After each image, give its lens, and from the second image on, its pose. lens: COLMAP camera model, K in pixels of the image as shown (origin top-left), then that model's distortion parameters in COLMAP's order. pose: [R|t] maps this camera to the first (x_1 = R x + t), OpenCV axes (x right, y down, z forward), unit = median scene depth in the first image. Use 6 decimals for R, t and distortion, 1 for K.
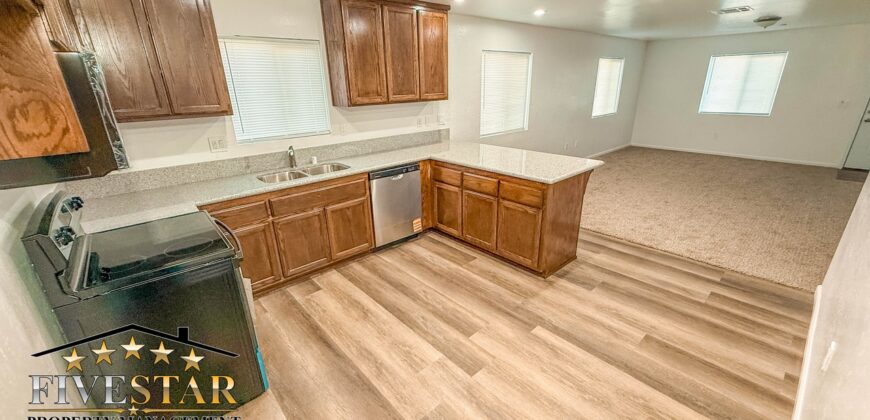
lens RADIAL K [[348.1, 0, 433.2], [0, 348.1, 211.1], [0, 0, 1]] dist [-0.000198, -0.000142]
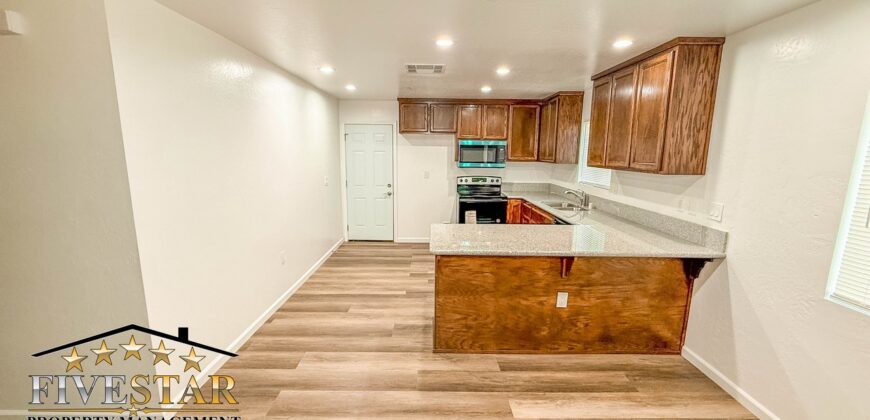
lens RADIAL K [[348.1, 0, 433.2], [0, 348.1, 211.1], [0, 0, 1]] dist [-0.000198, -0.000142]
pose [[-0.659458, 0.147526, -0.737124, 0.832600], [-0.255093, 0.878459, 0.404028, -0.423727], [0.707137, 0.454474, -0.541673, 1.108289]]
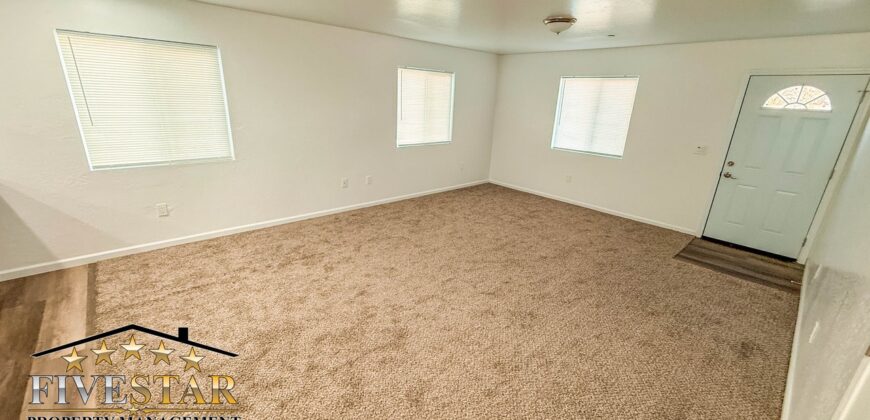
lens RADIAL K [[348.1, 0, 433.2], [0, 348.1, 211.1], [0, 0, 1]] dist [-0.000198, -0.000142]
pose [[0.998029, 0.055005, 0.030195, 0.939455], [-0.053842, 0.997824, -0.038051, -0.189732], [-0.032223, 0.036350, 0.998819, 0.454653]]
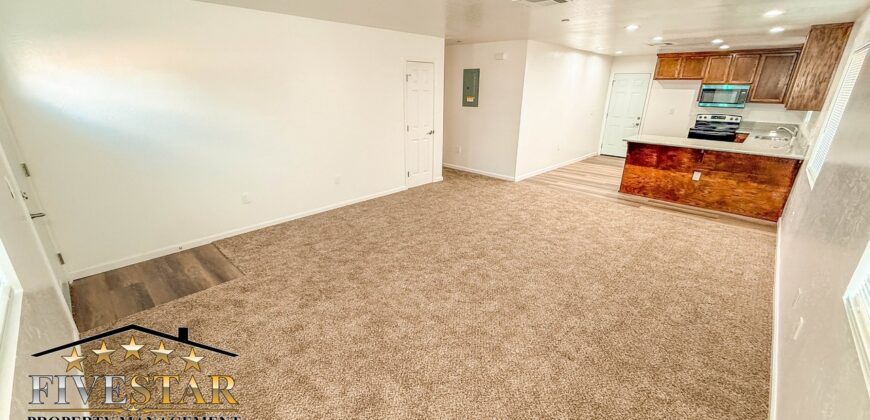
lens RADIAL K [[348.1, 0, 433.2], [0, 348.1, 211.1], [0, 0, 1]] dist [-0.000198, -0.000142]
pose [[-0.996100, 0.042575, -0.077275, 1.270861], [-0.017276, 0.764786, 0.644052, -0.777475], [0.086520, 0.642876, -0.761068, 1.980640]]
